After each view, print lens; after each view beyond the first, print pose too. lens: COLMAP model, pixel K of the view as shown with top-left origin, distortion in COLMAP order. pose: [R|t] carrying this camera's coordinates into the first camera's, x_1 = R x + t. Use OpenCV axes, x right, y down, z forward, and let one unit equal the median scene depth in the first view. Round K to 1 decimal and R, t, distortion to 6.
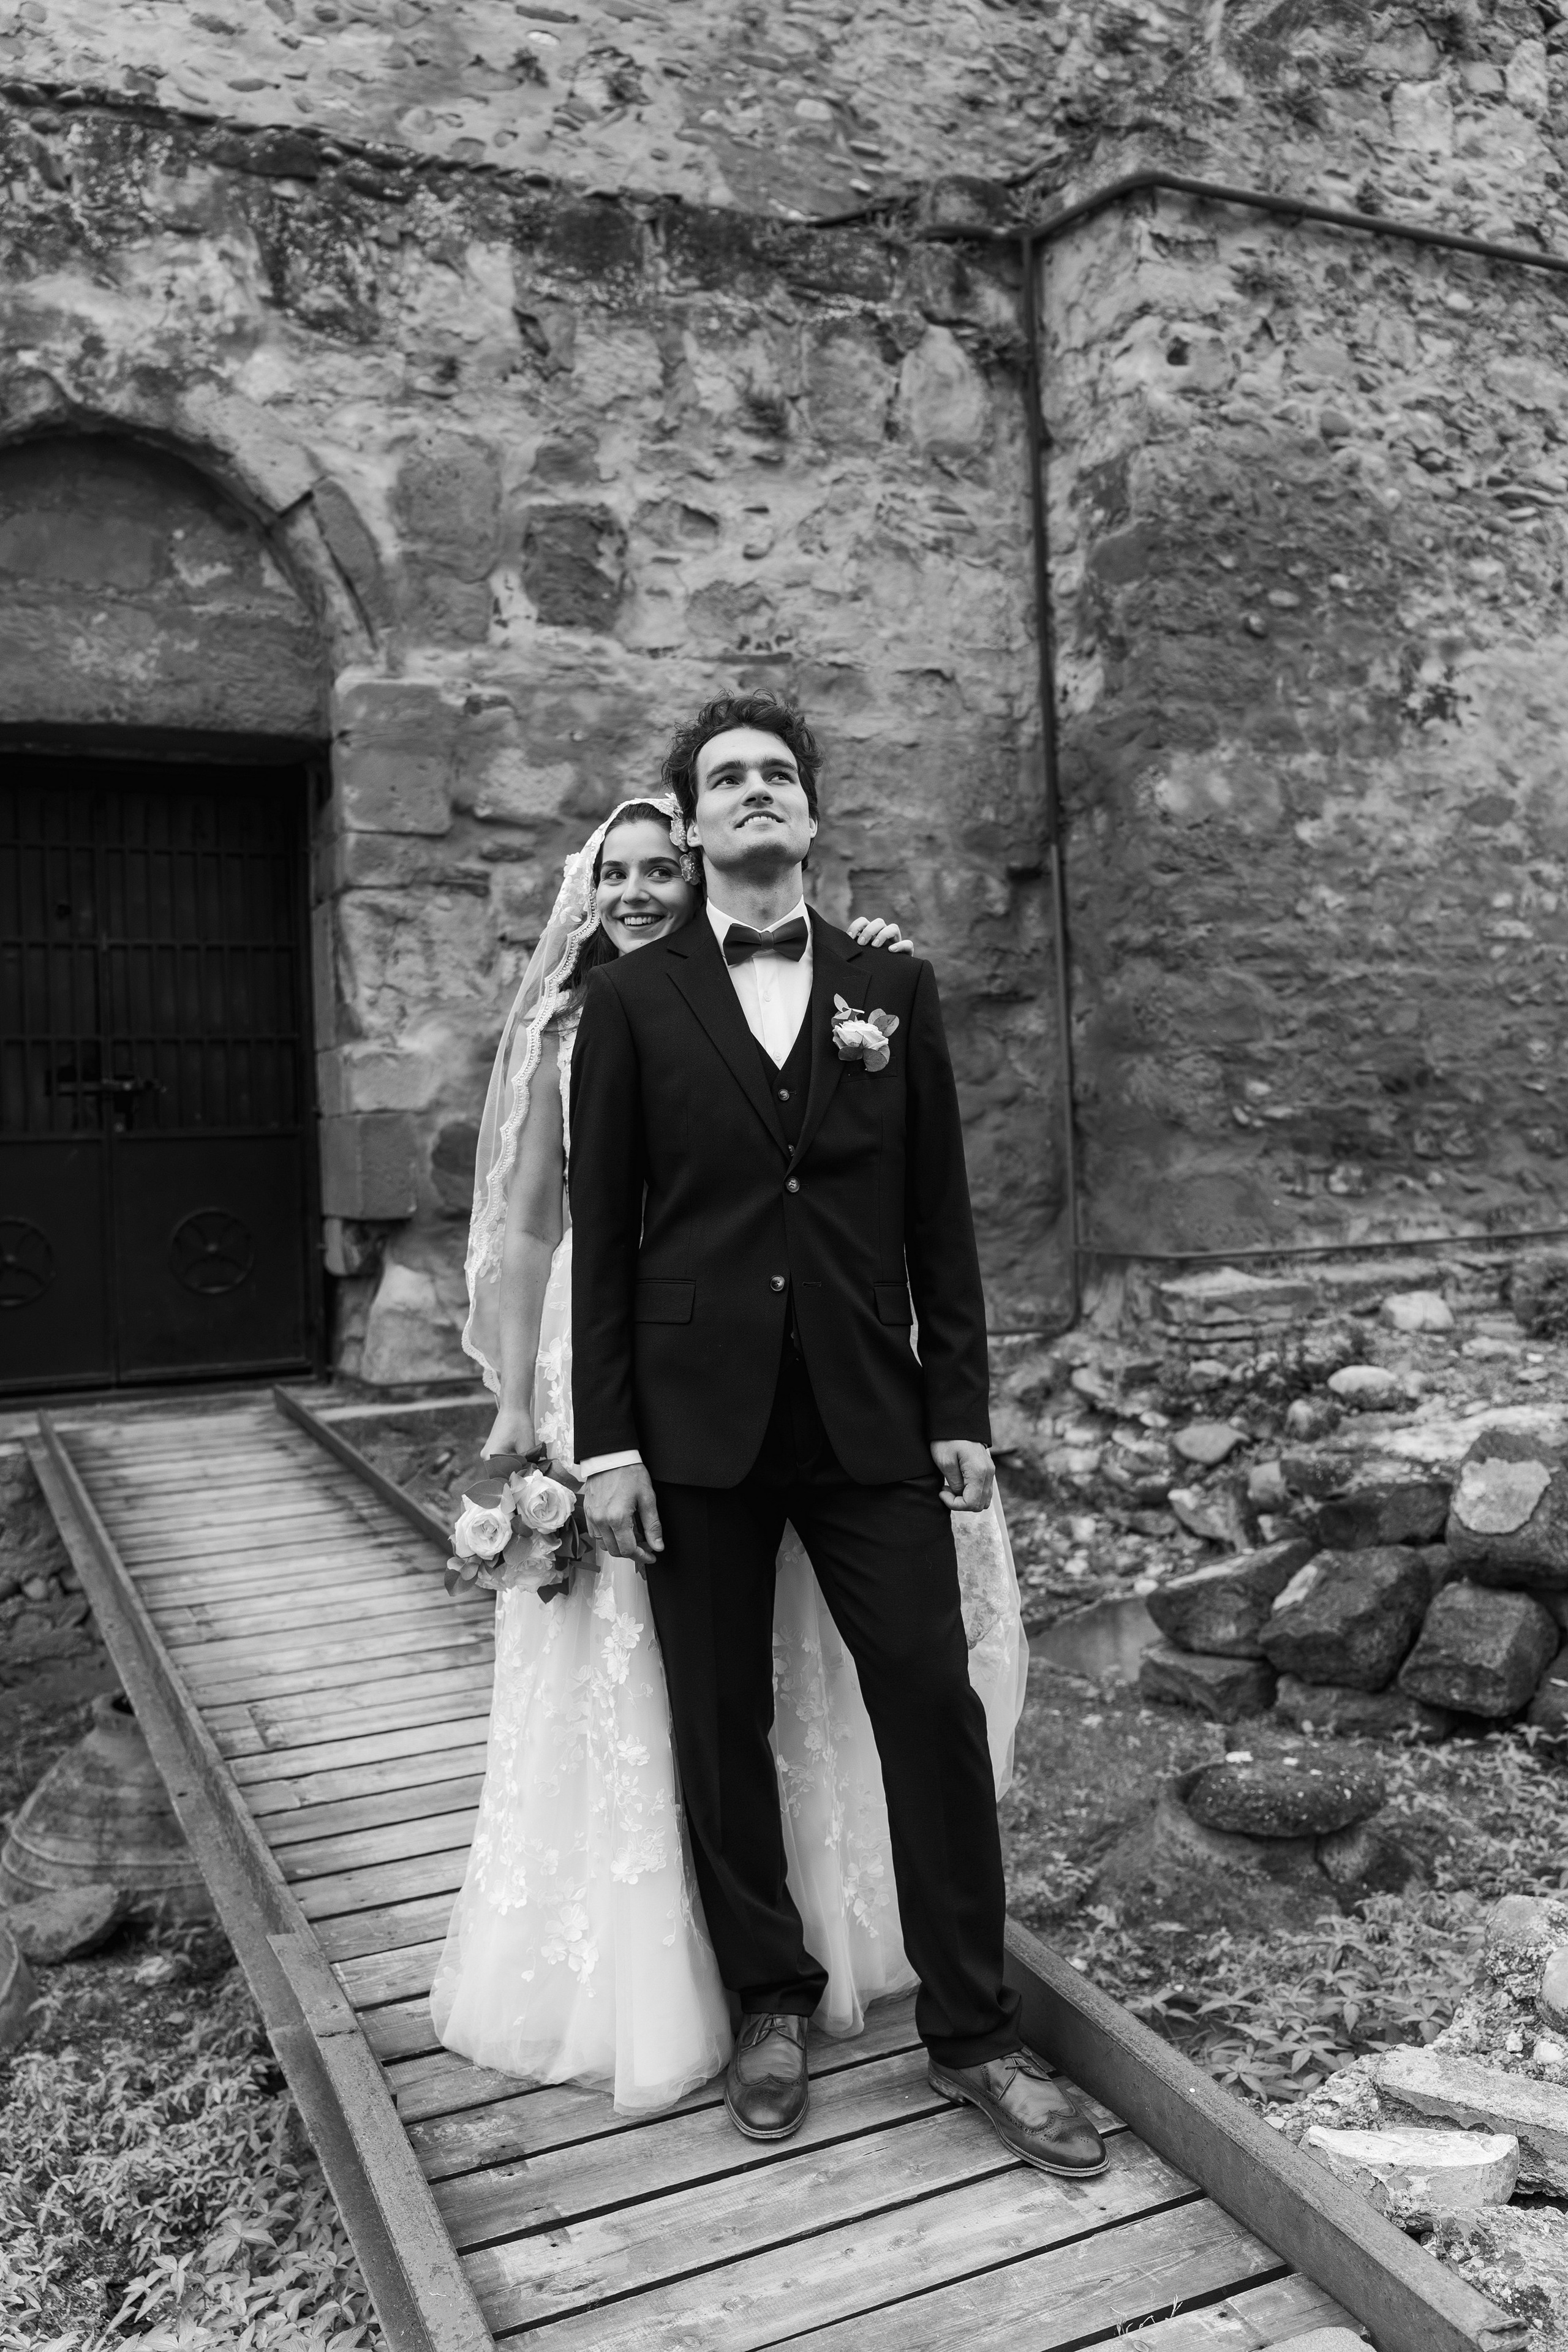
lens RADIAL K [[1863.1, 0, 781.8], [0, 1863.1, 1155.1], [0, 0, 1]] dist [-0.007841, 0.009706]
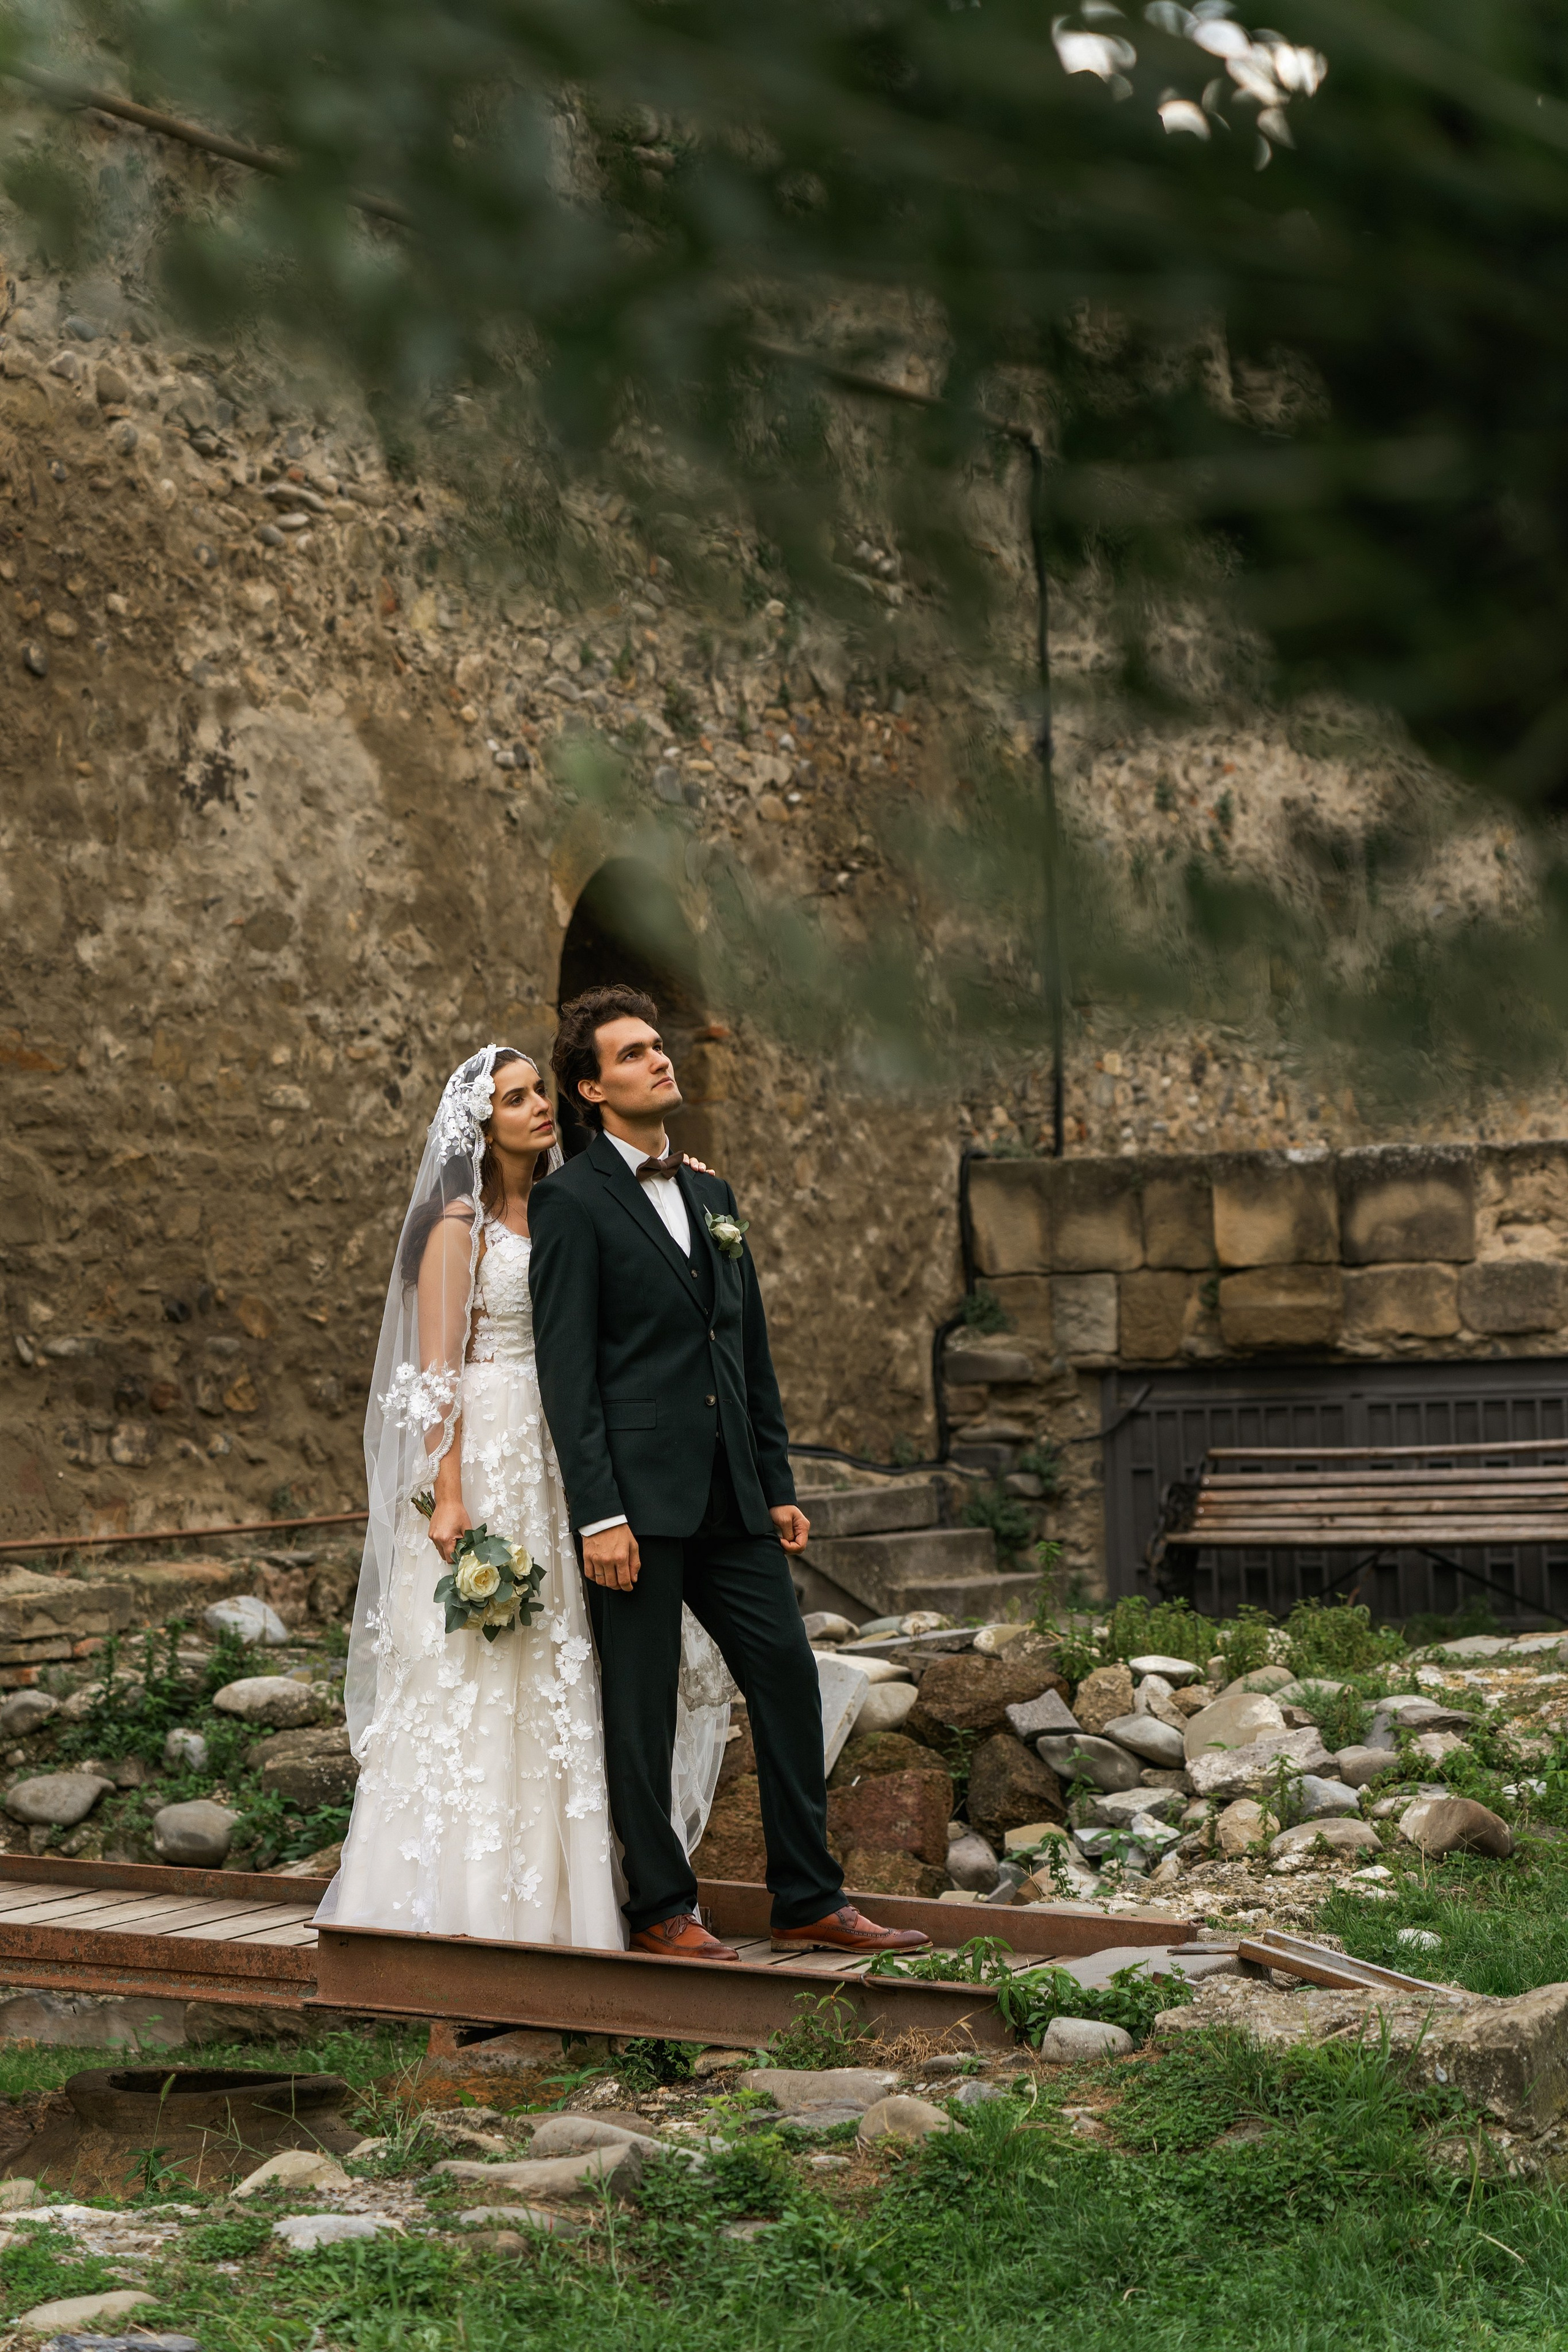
lens RADIAL K [[5073.7, 0, 784.3], [0, 5073.7, 1178.7], [0, 0, 1]] dist [-0.086397, 0.000000]
pose [[0.761650, 0.031376, 0.647229, -0.748260], [0.018170, 0.997400, -0.069735, 0.051104], [-0.647734, 0.064874, 0.759100, -0.619039]]
